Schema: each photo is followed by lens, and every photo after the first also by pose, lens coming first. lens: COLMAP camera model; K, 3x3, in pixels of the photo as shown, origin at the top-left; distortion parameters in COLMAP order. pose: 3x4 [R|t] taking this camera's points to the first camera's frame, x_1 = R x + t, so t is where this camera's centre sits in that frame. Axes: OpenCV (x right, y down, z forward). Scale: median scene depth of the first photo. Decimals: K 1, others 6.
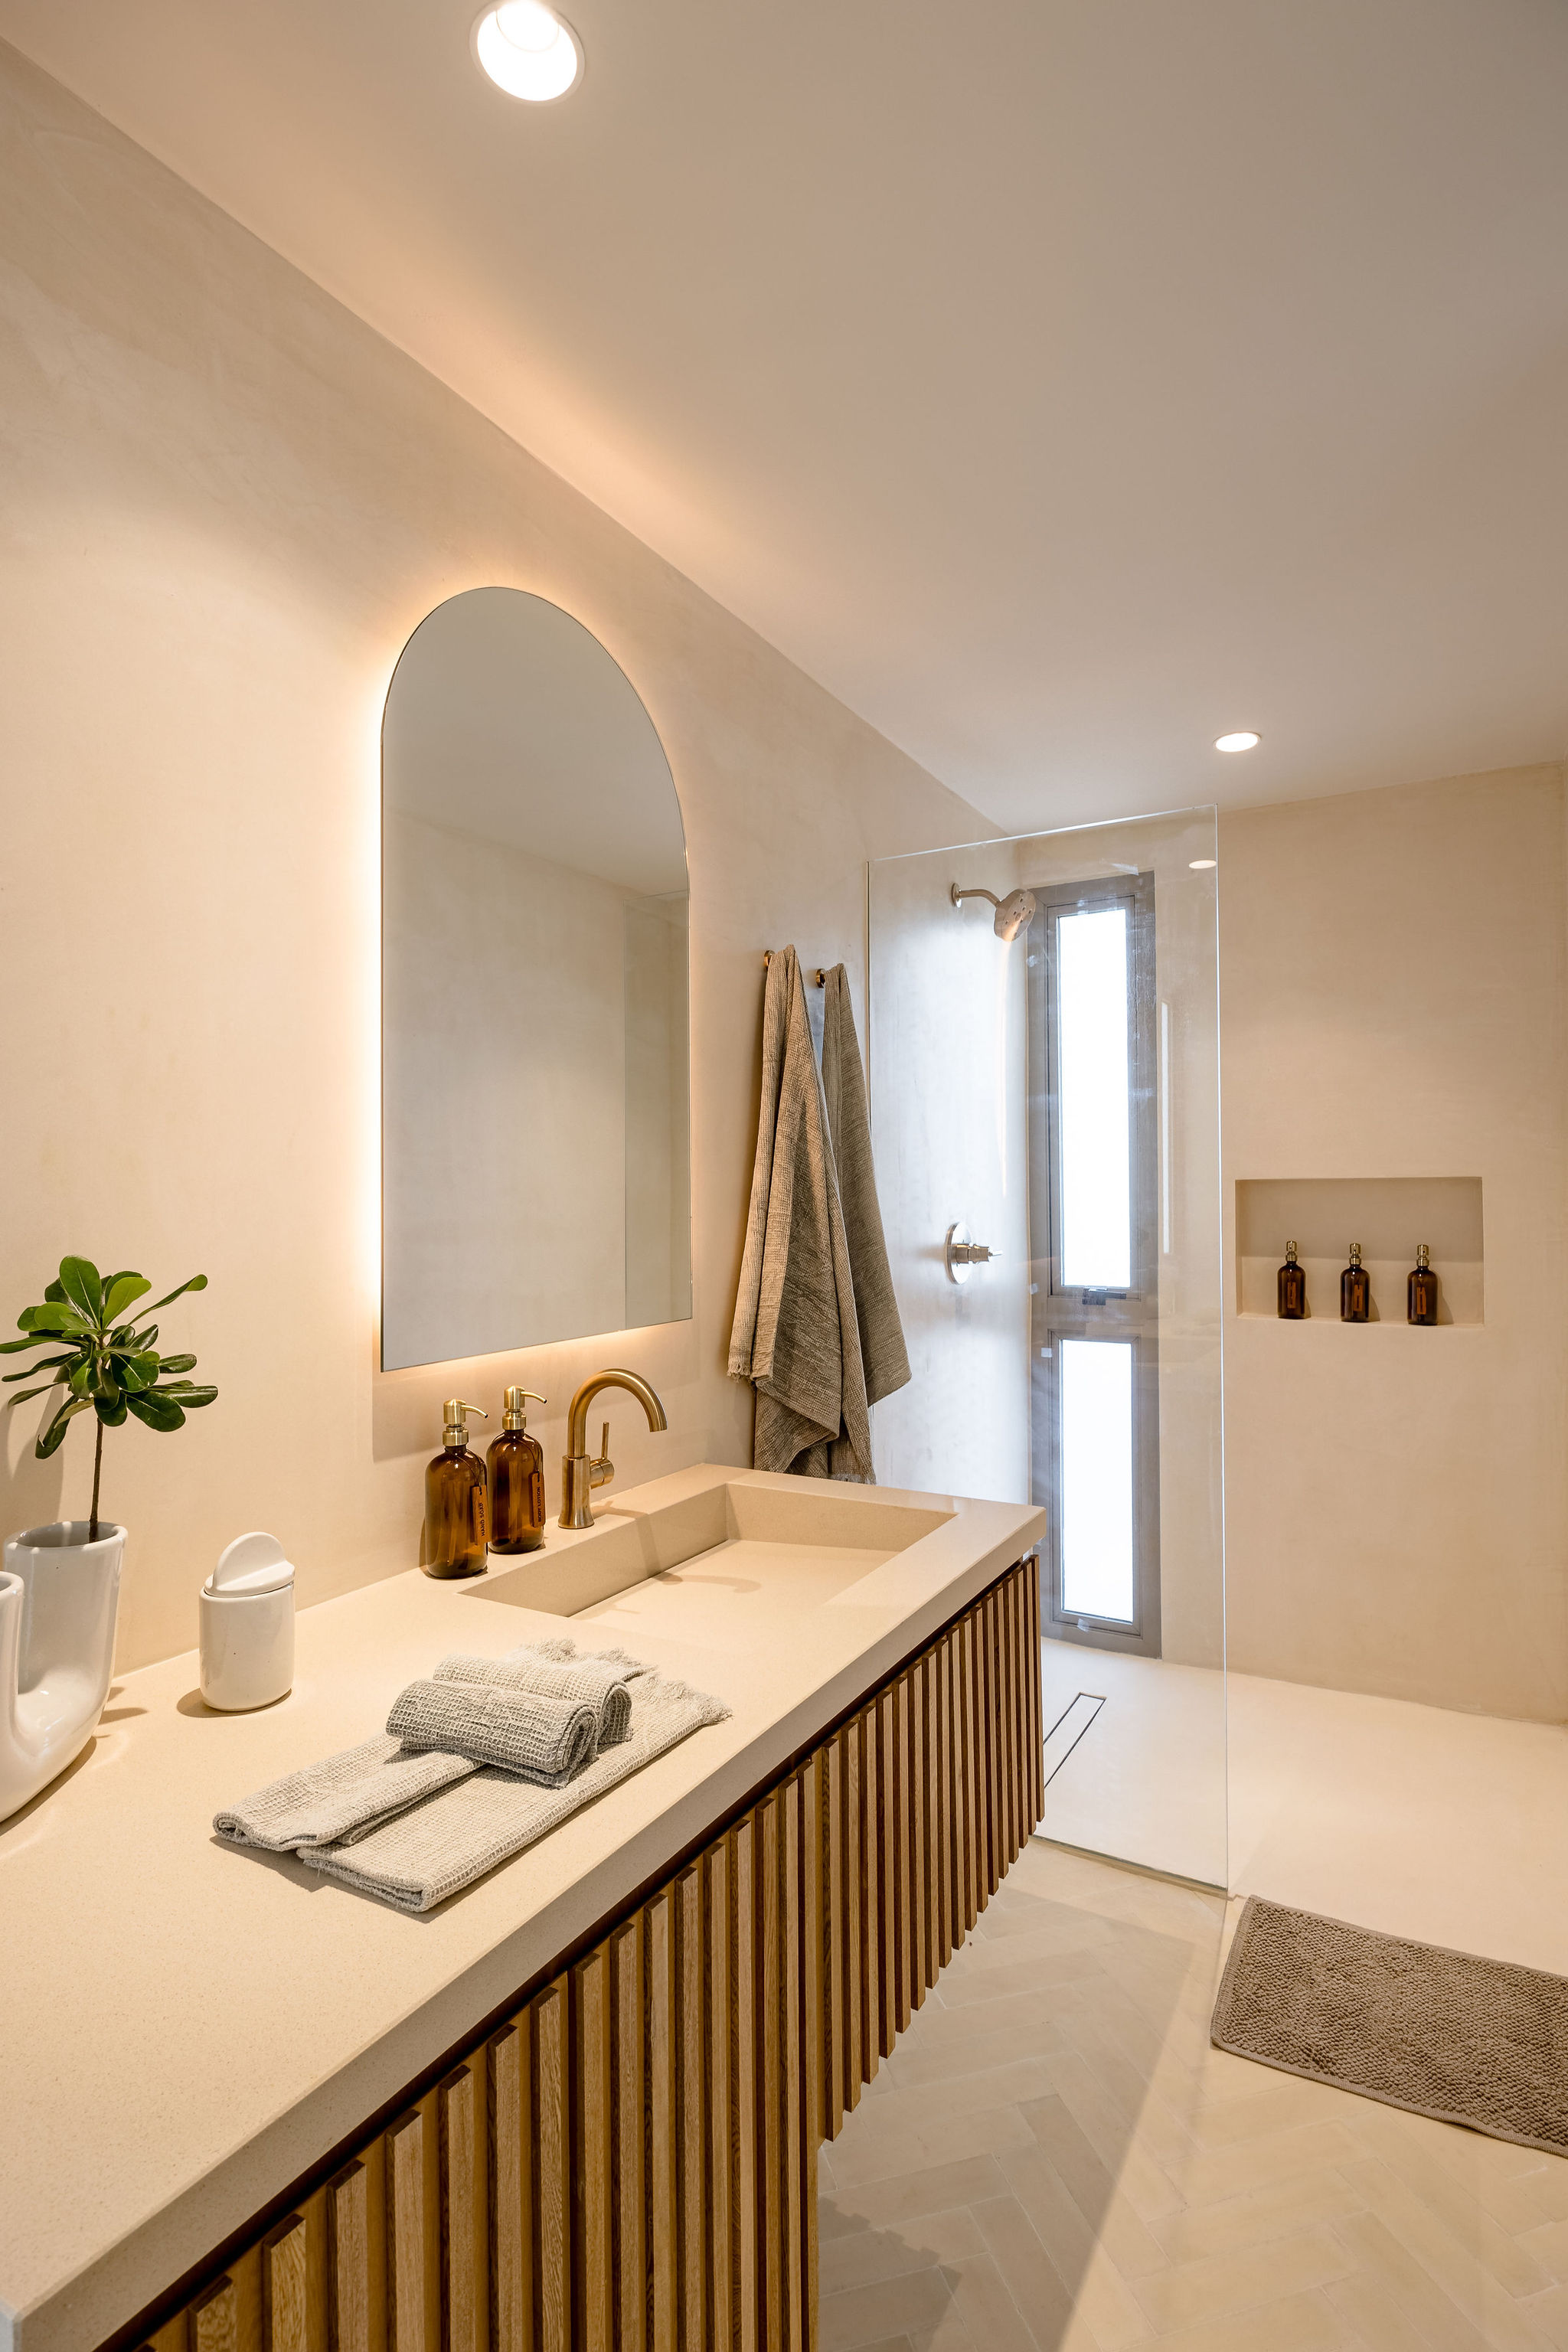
lens RADIAL K [[1198.7, 0, 782.2], [0, 1198.7, 1175.8], [0, 0, 1]] dist [-0.012938, 0.000967]
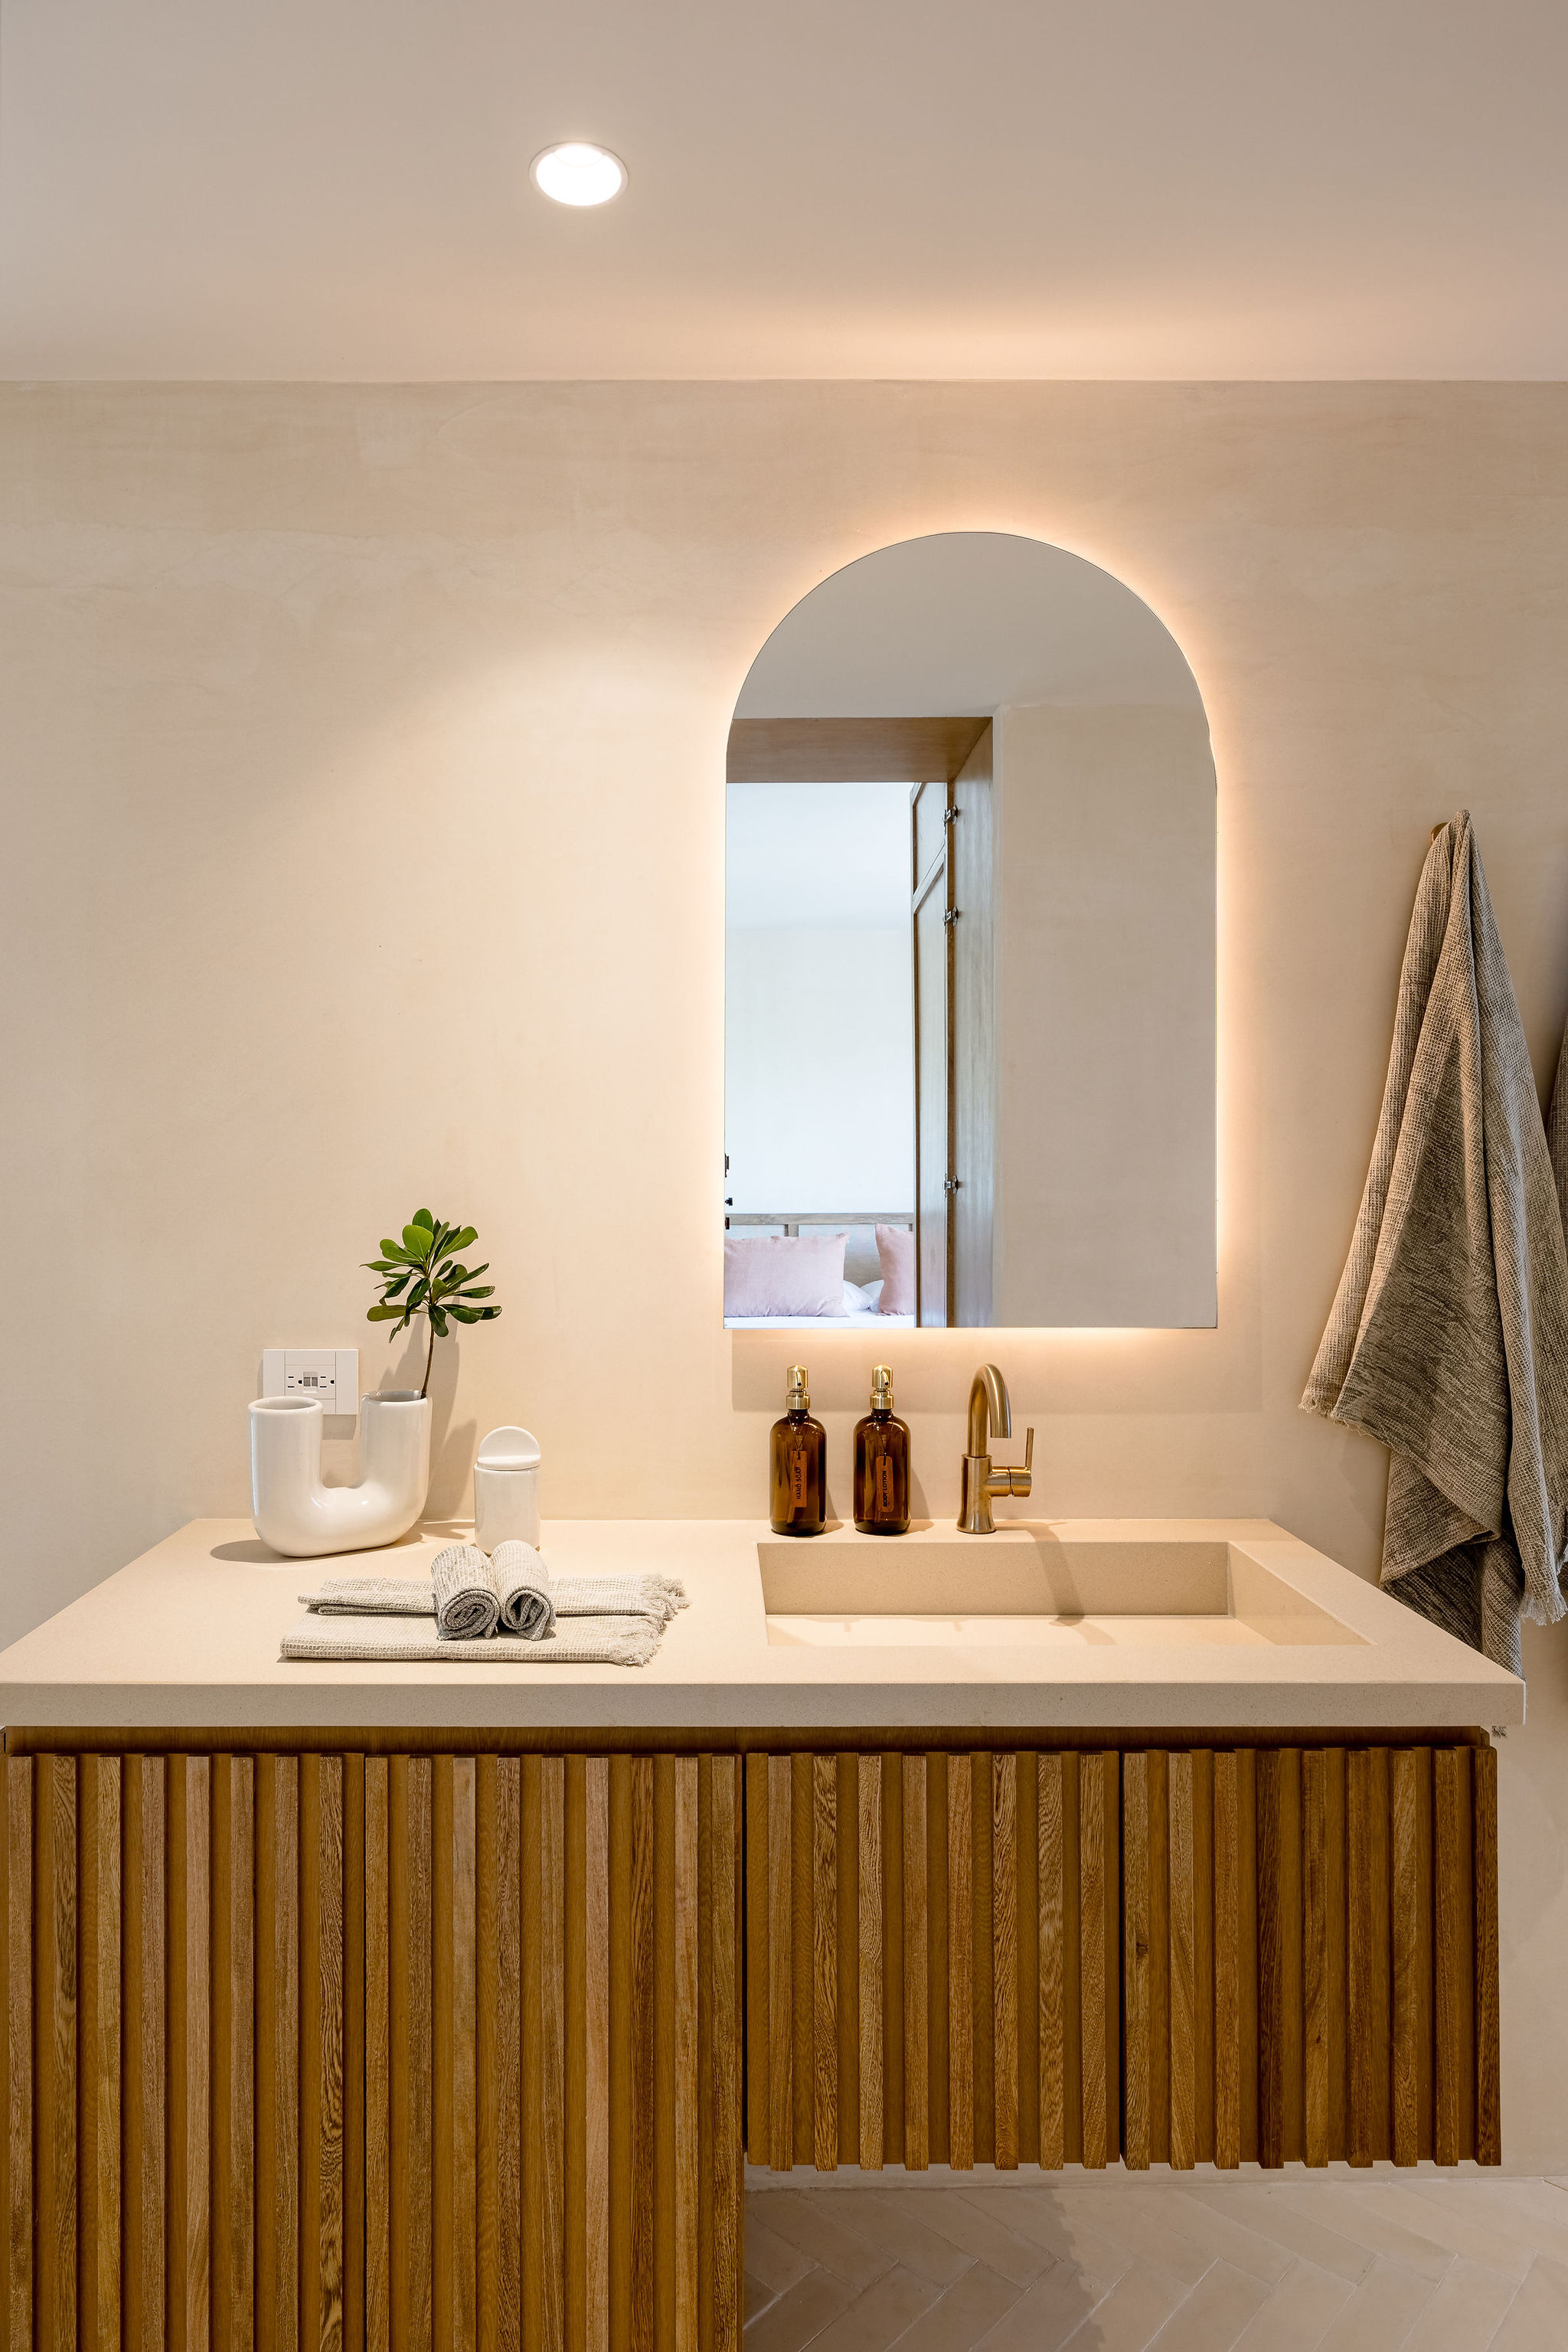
lens RADIAL K [[1450.4, 0, 784.0], [0, 1450.4, 1176.0], [0, 0, 1]] dist [-0.005714, -0.000344]
pose [[0.488054, -0.004774, -0.872801, 0.590477], [0.004874, 0.999984, -0.002744, 0.018881], [0.872800, -0.002915, 0.488069, 0.270478]]
